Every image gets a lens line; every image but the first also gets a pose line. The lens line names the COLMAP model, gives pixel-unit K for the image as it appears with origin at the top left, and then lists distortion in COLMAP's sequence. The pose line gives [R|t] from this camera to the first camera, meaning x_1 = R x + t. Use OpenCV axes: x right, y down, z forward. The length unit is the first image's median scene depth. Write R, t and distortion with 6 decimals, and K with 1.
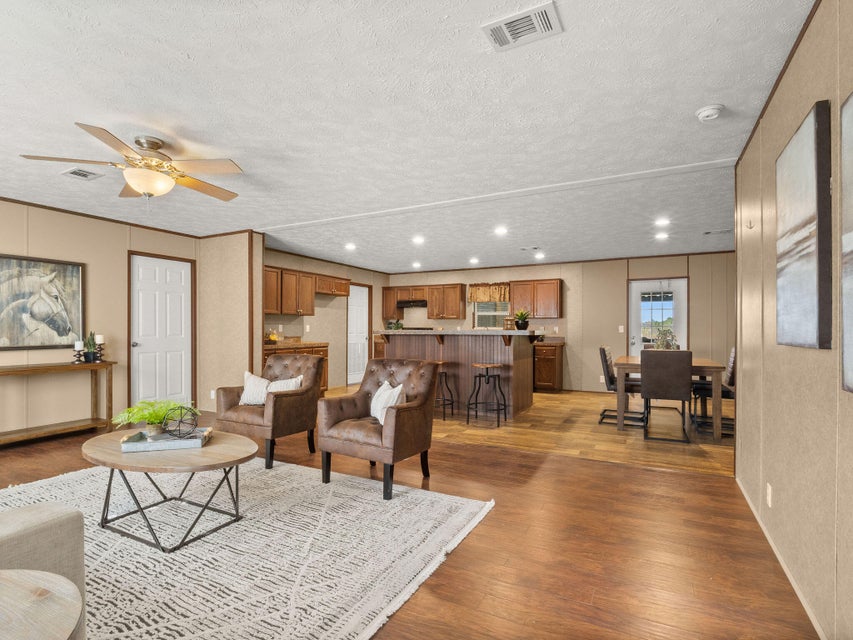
lens RADIAL K [[423.7, 0, 435.1], [0, 423.7, 323.8], [0, 0, 1]] dist [-0.006402, -0.000474]
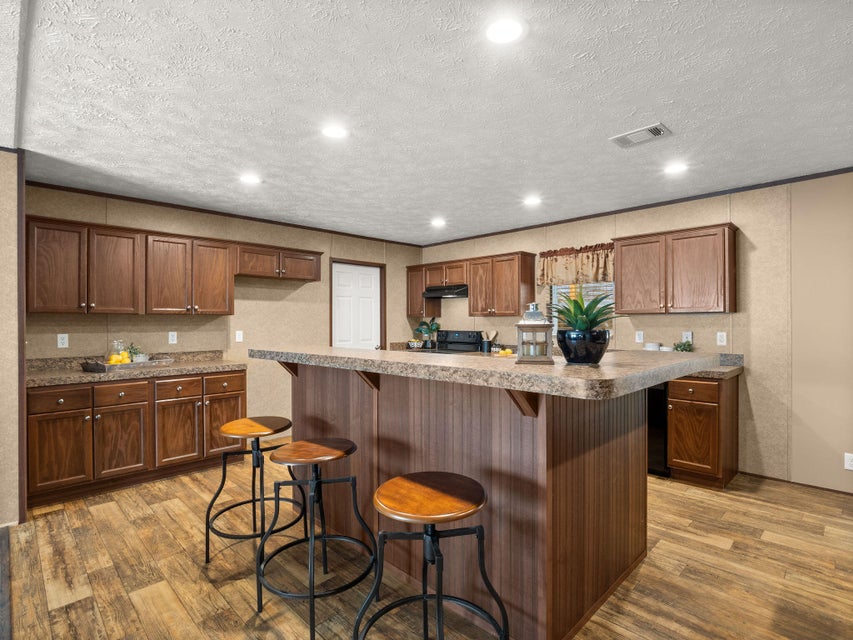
lens RADIAL K [[451.7, 0, 432.4], [0, 451.7, 321.0], [0, 0, 1]] dist [0.002248, 0.000063]
pose [[0.955446, -0.008259, -0.295049, 0.125031], [0.010842, 0.999916, 0.007122, -0.011068], [0.294966, -0.010004, 0.955455, 0.418648]]
